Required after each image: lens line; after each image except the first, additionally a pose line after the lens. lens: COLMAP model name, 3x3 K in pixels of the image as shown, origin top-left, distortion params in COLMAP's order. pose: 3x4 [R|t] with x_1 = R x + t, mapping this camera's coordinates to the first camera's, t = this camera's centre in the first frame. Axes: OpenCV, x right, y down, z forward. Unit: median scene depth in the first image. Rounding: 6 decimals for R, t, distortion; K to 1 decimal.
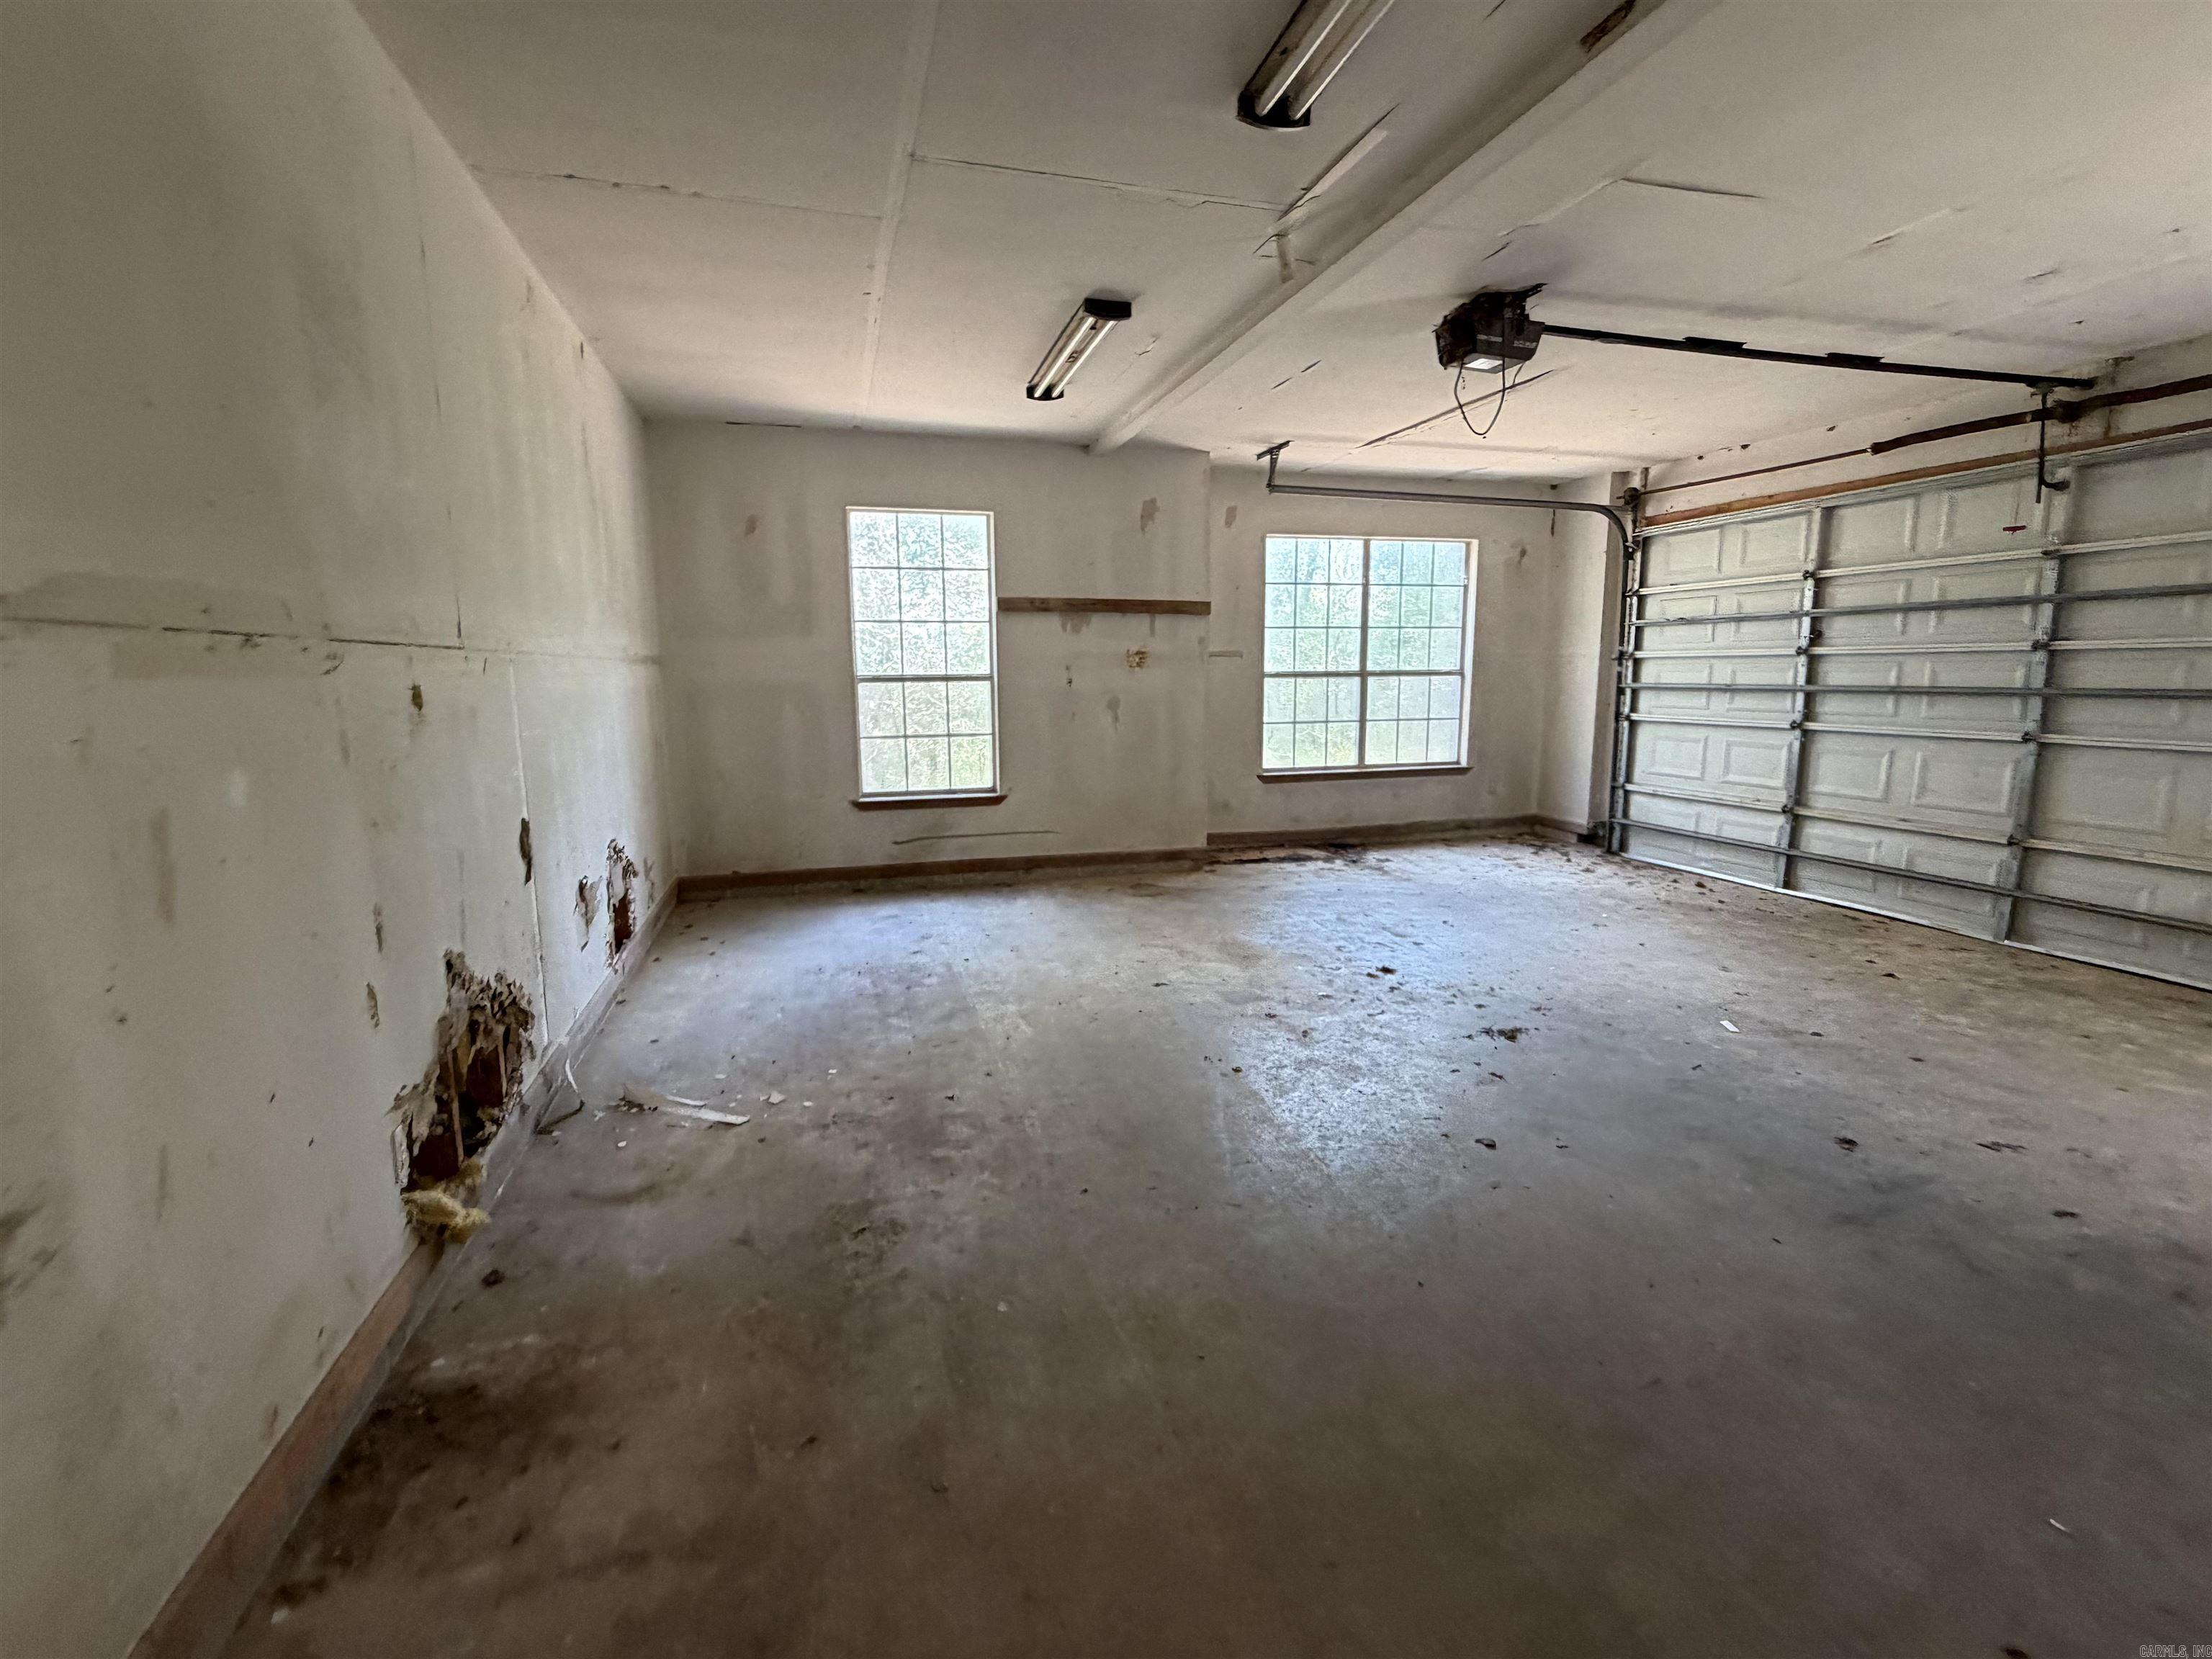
lens RADIAL K [[1028.5, 0, 1109.3], [0, 1028.5, 824.2], [0, 0, 1]] dist [0.003091, 0.000775]
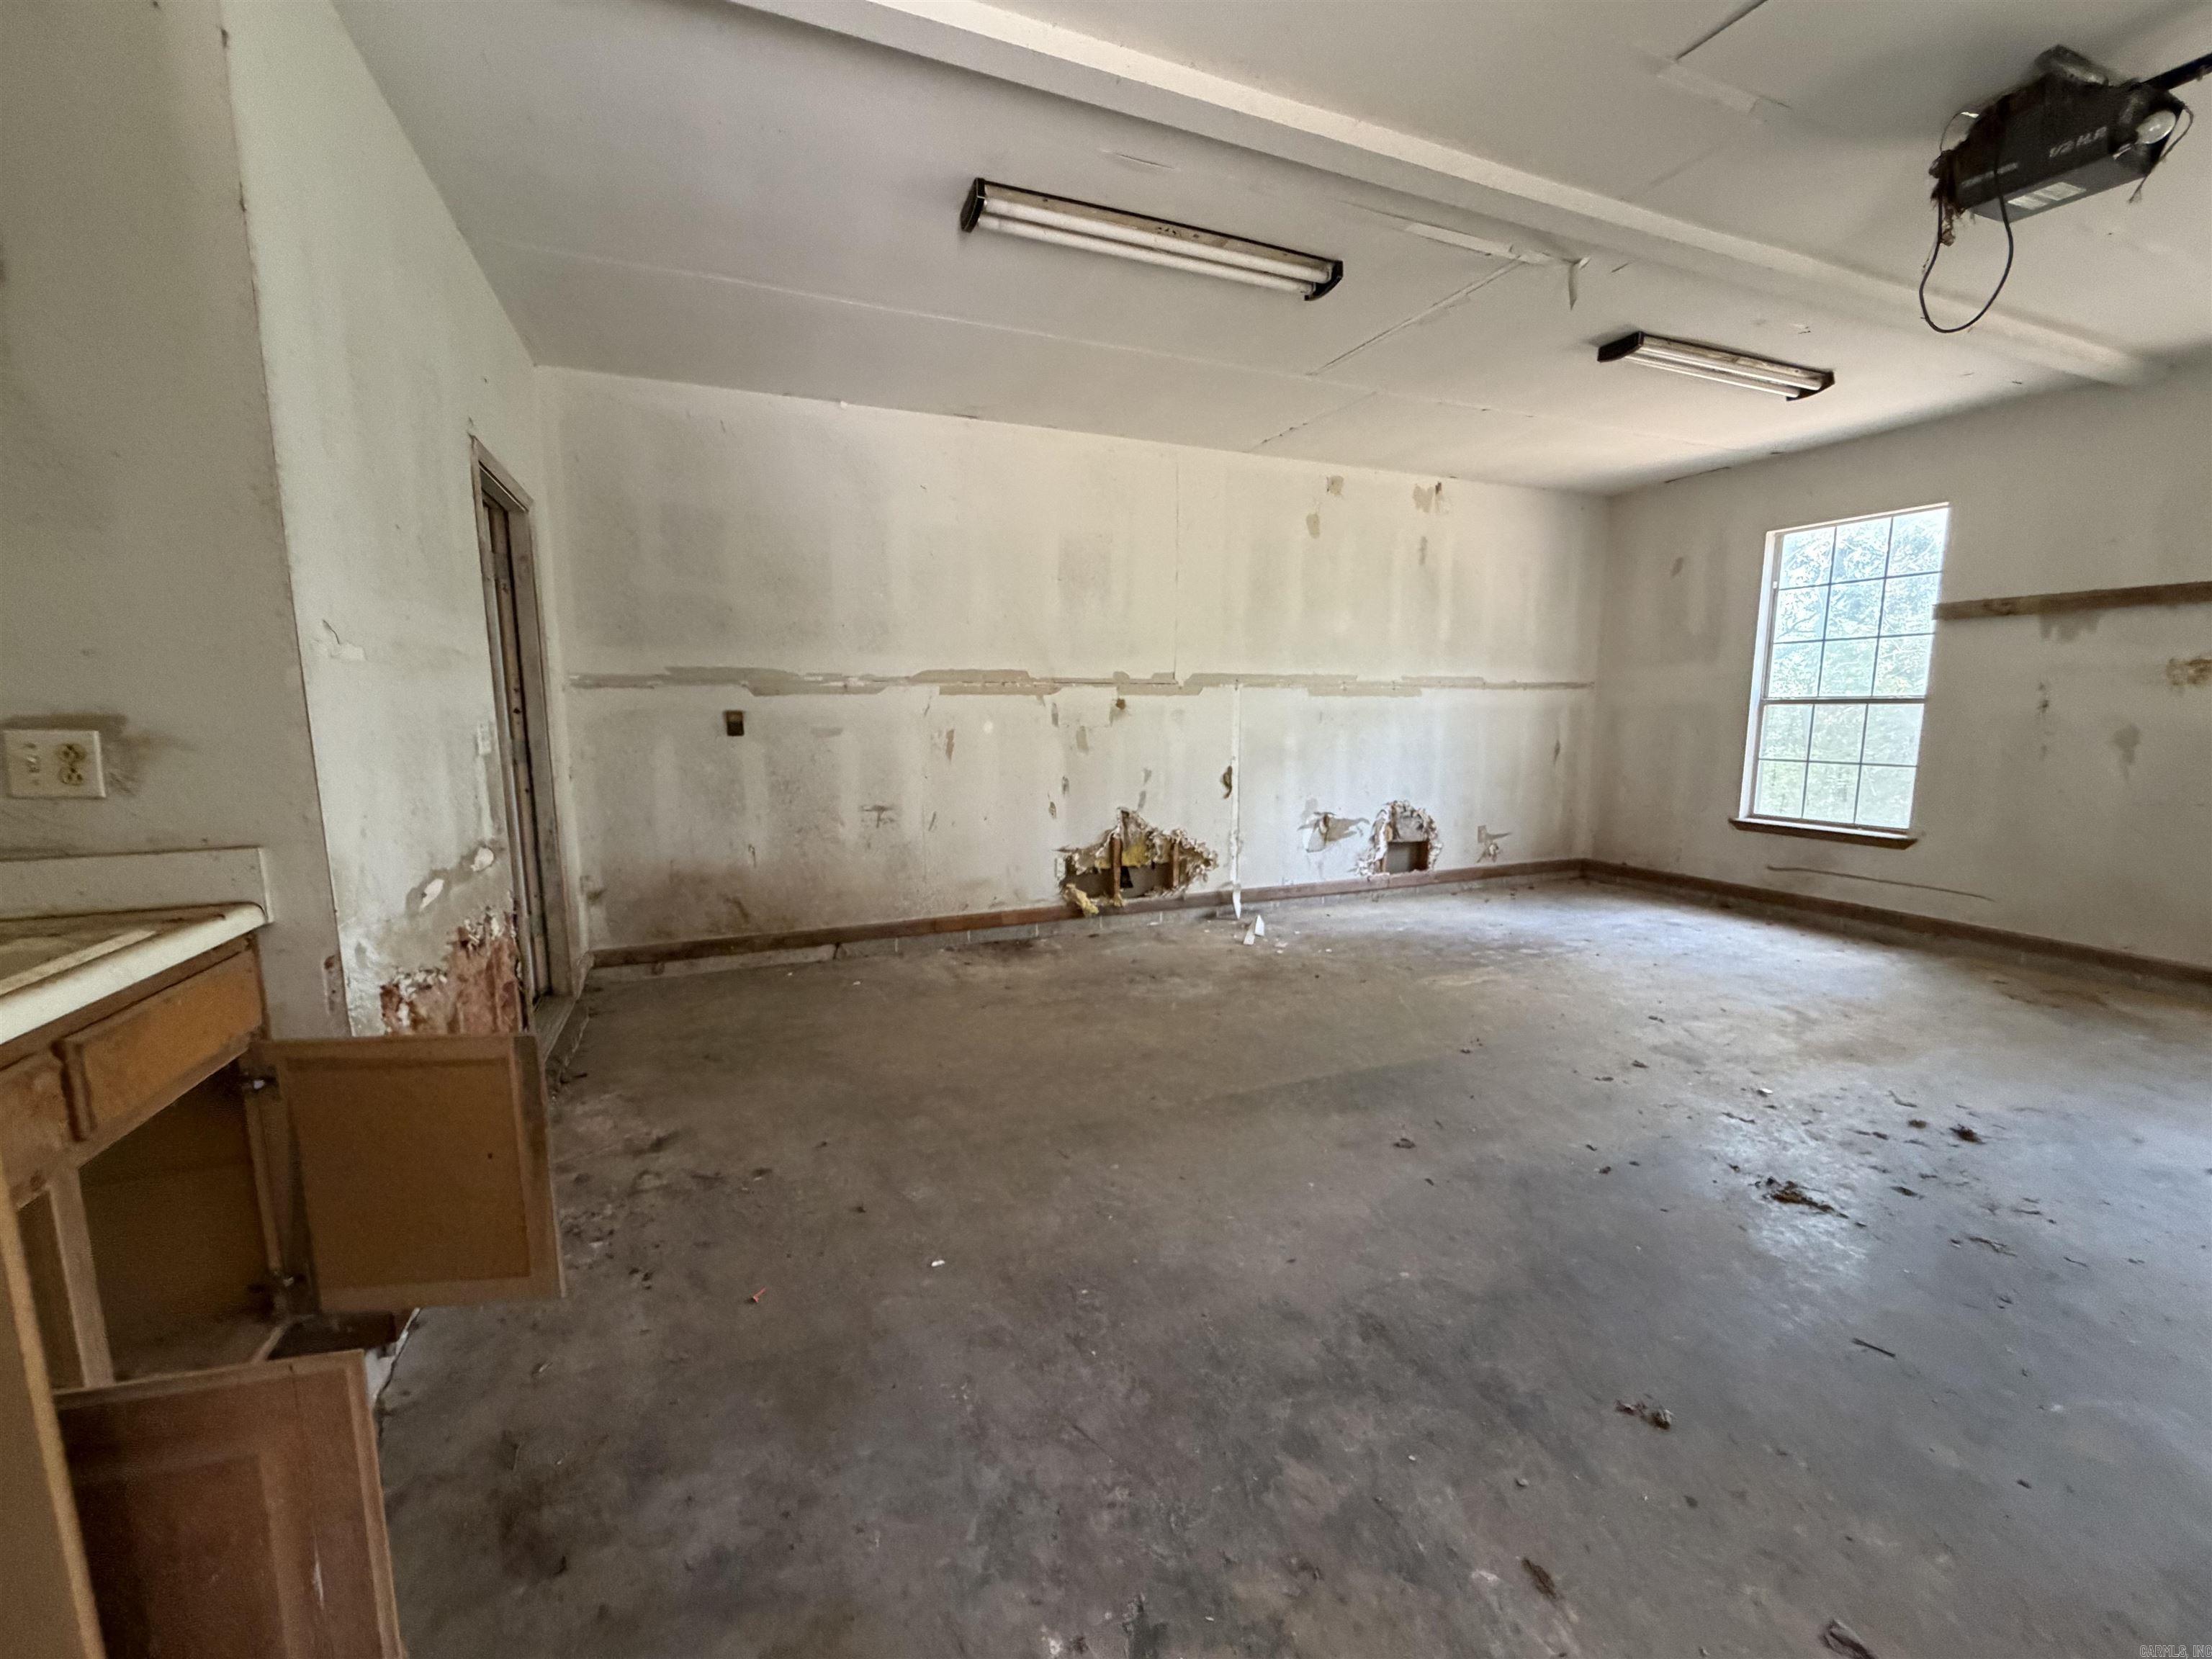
lens RADIAL K [[889.5, 0, 1108.1], [0, 889.5, 834.0], [0, 0, 1]] dist [0.002428, 0.000290]
pose [[0.122508, 0.149254, -0.981180, 0.669887], [-0.144434, 0.980783, 0.131160, -0.041377], [0.981902, 0.125647, 0.141711, 0.310066]]
